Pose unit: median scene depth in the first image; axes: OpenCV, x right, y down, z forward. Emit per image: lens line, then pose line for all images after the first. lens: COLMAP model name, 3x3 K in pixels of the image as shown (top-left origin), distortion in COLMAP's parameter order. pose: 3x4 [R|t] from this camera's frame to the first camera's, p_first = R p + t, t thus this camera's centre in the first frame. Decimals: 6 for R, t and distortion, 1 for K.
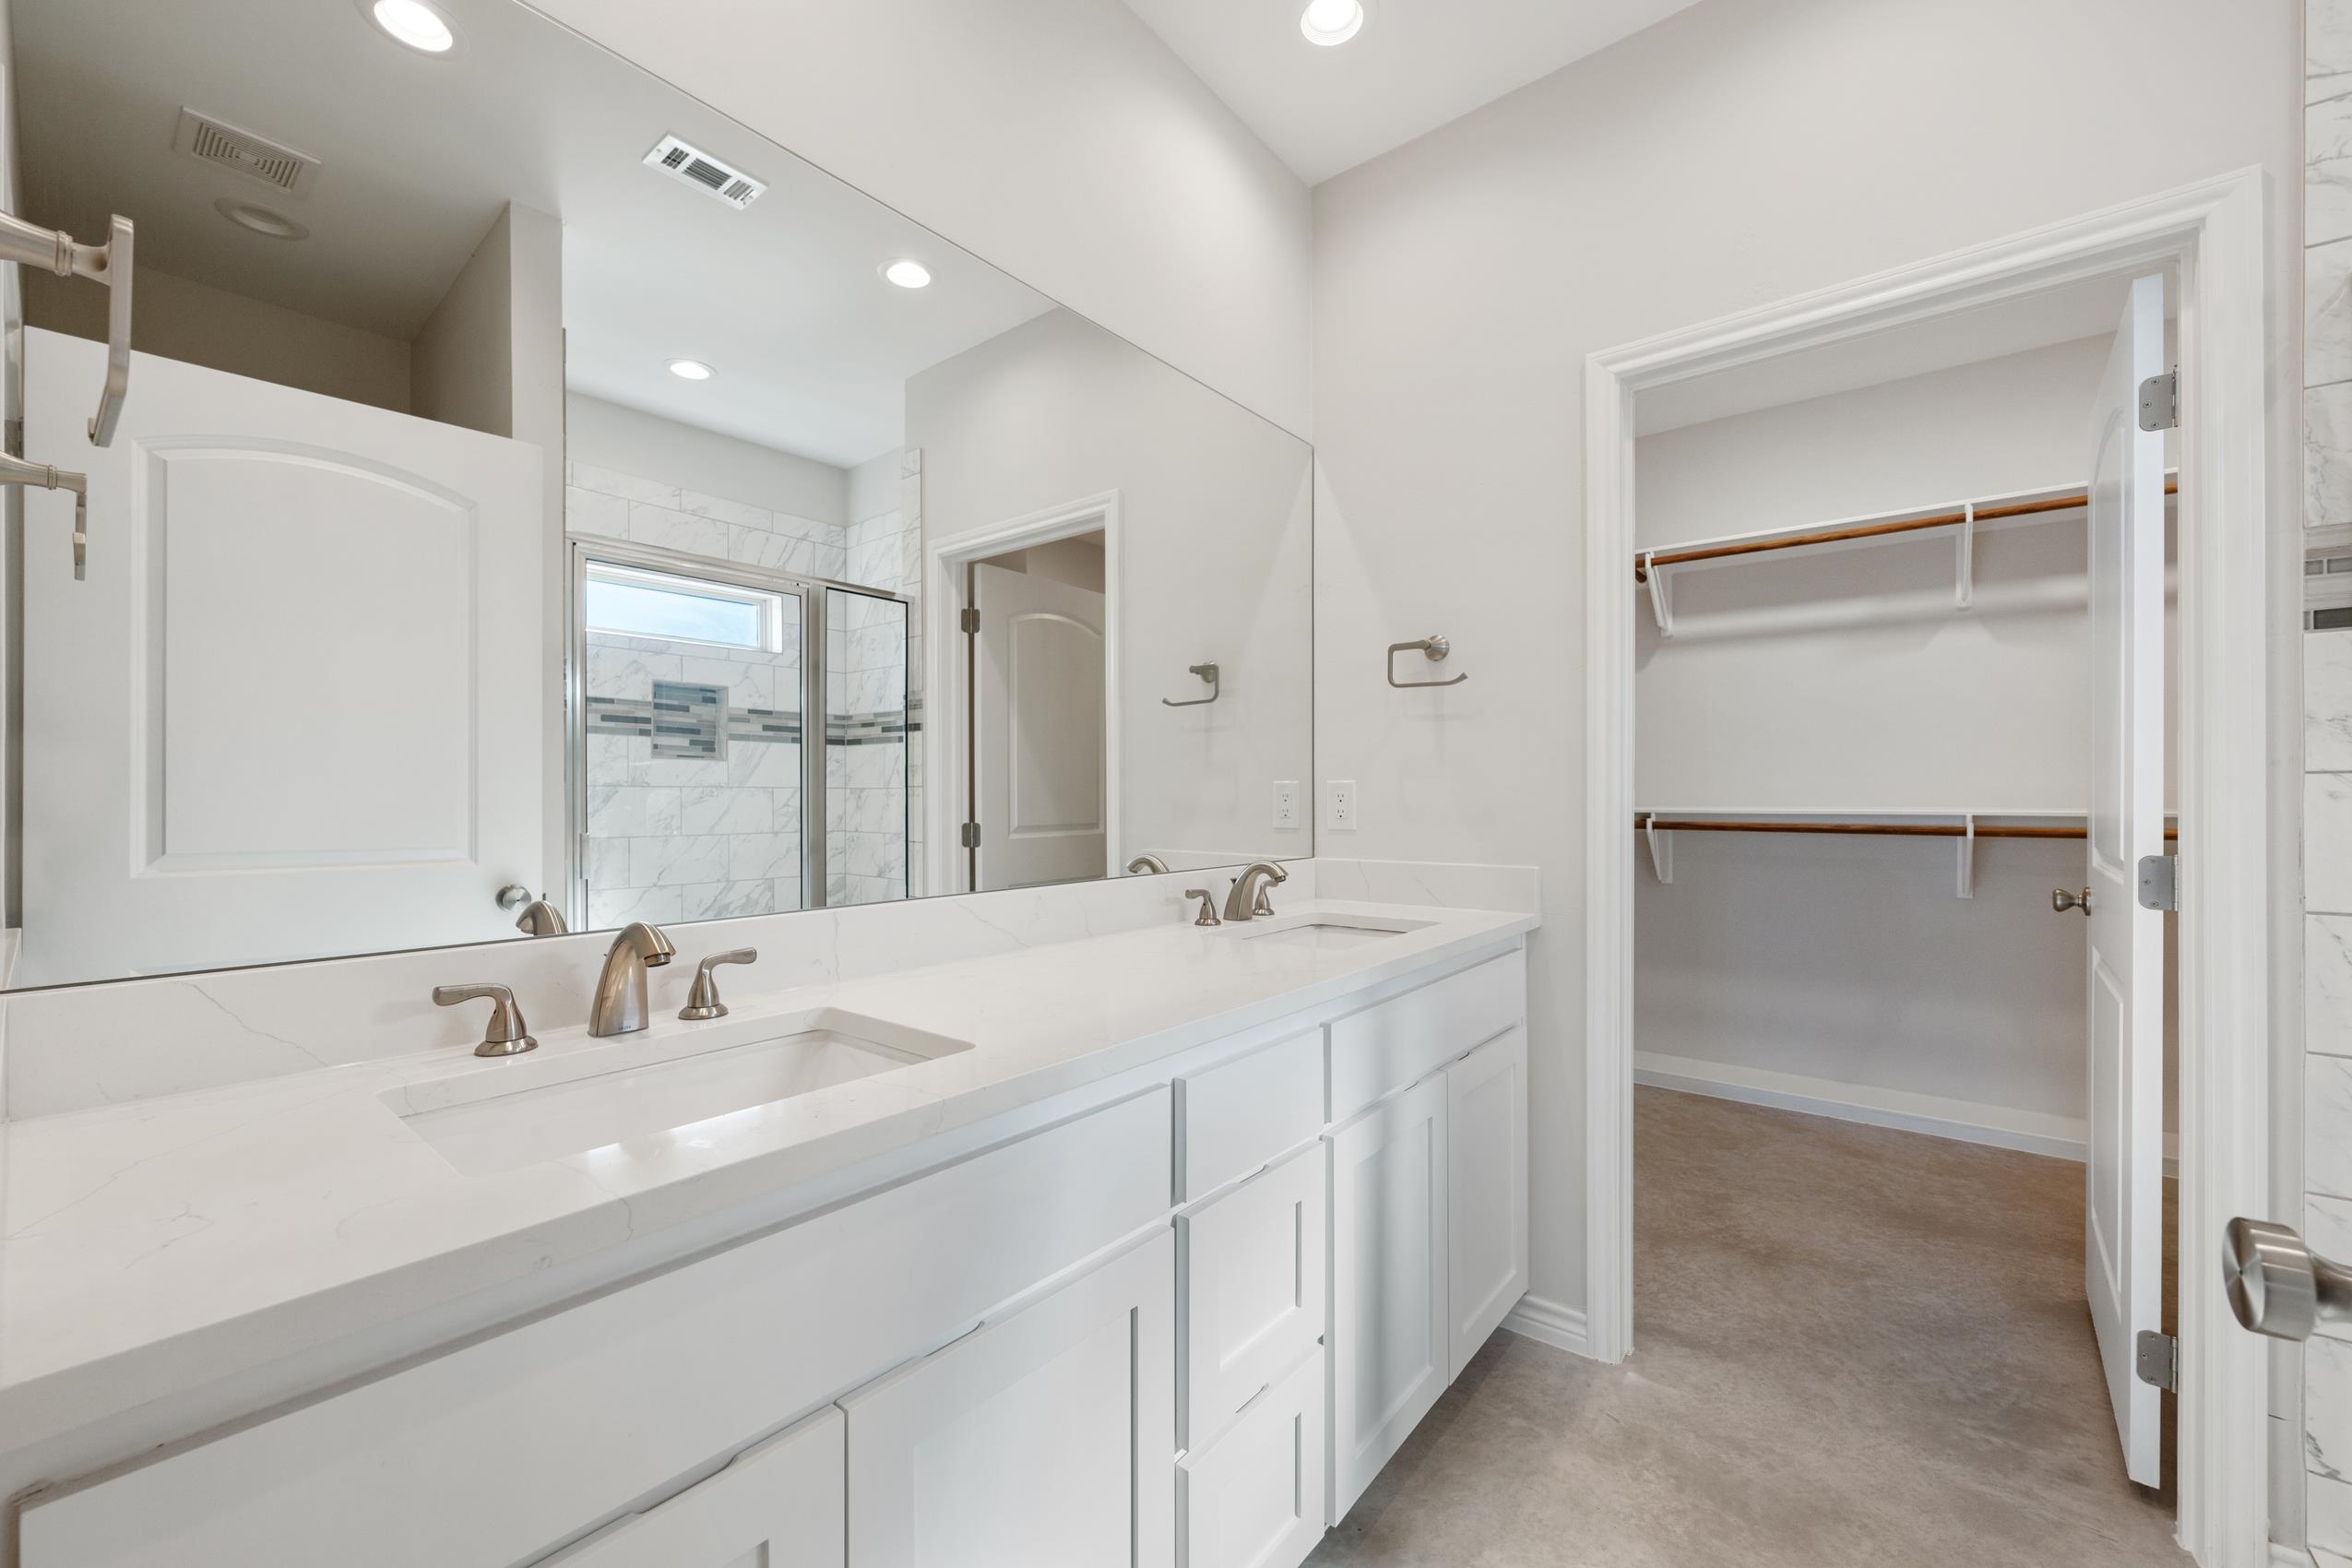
lens RADIAL K [[929.5, 0, 1185.9], [0, 929.5, 790.4], [0, 0, 1]] dist [-0.001060, 0.000340]
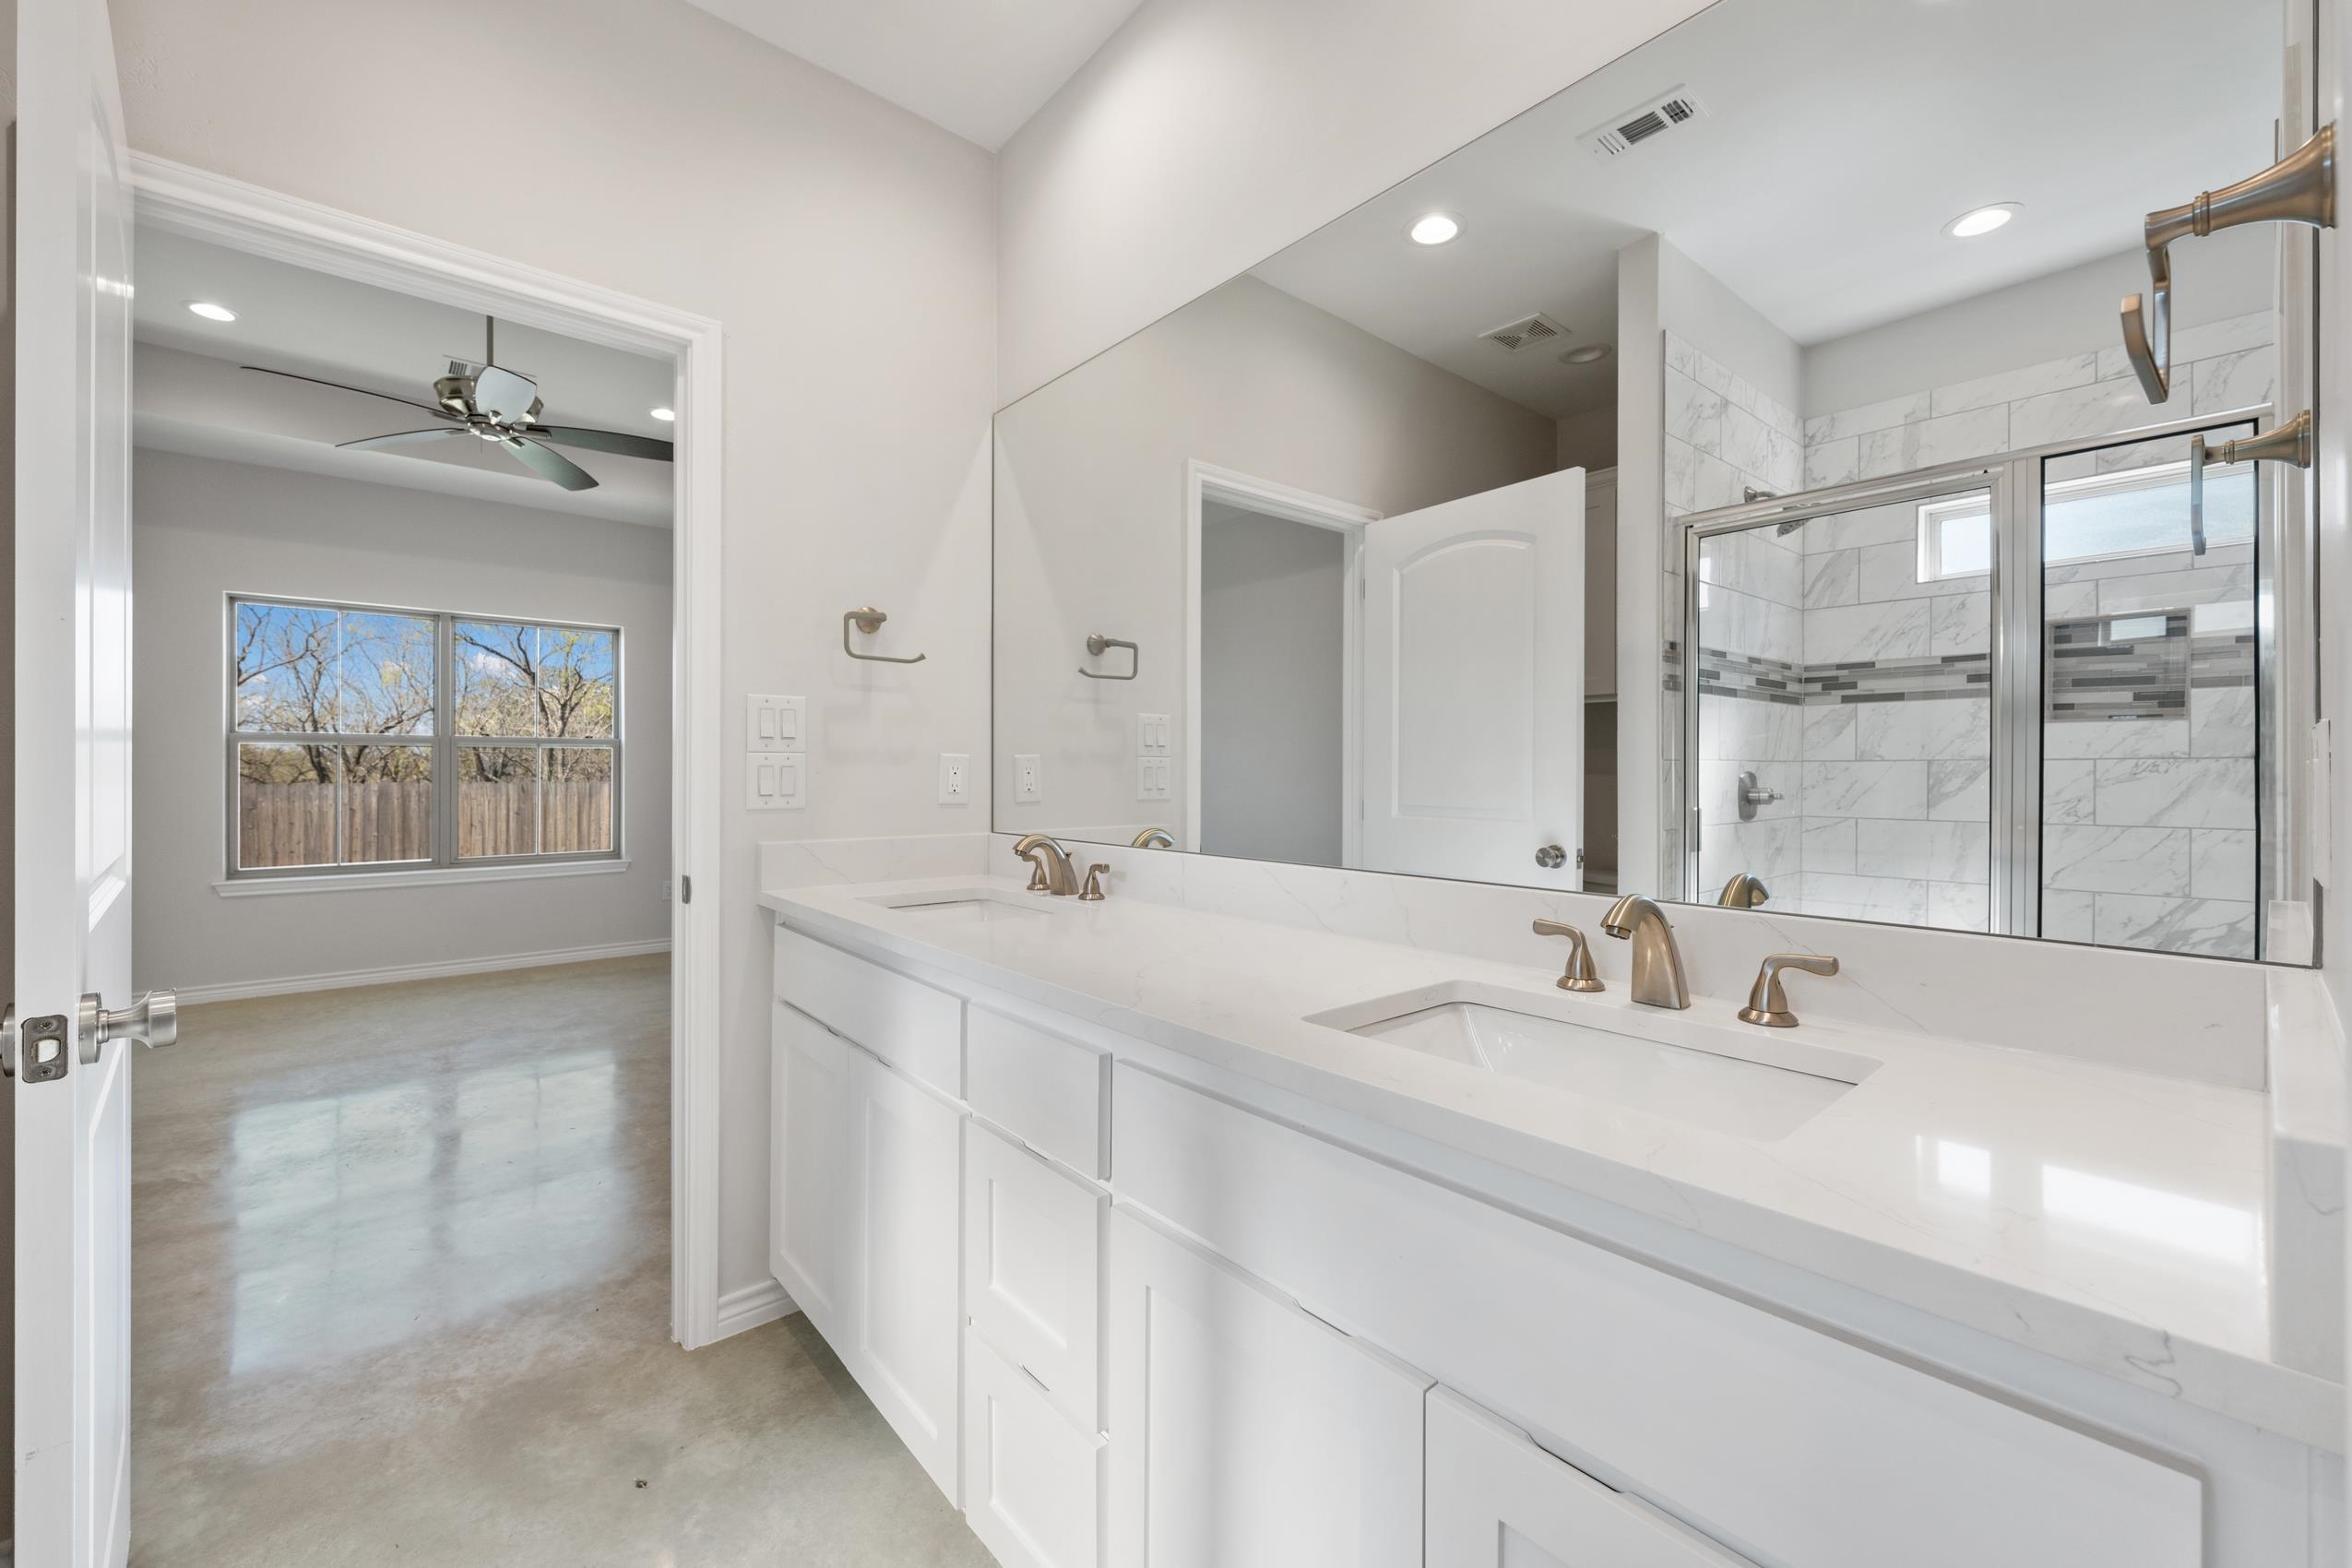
lens RADIAL K [[929.5, 0, 1171.6], [0, 929.5, 775.9], [0, 0, 1]] dist [-0.001060, 0.000340]
pose [[-0.178671, 0.002950, -0.983904, 0.368274], [0.004292, 0.999988, 0.002219, 0.005568], [0.983899, -0.003827, -0.178682, 0.492455]]
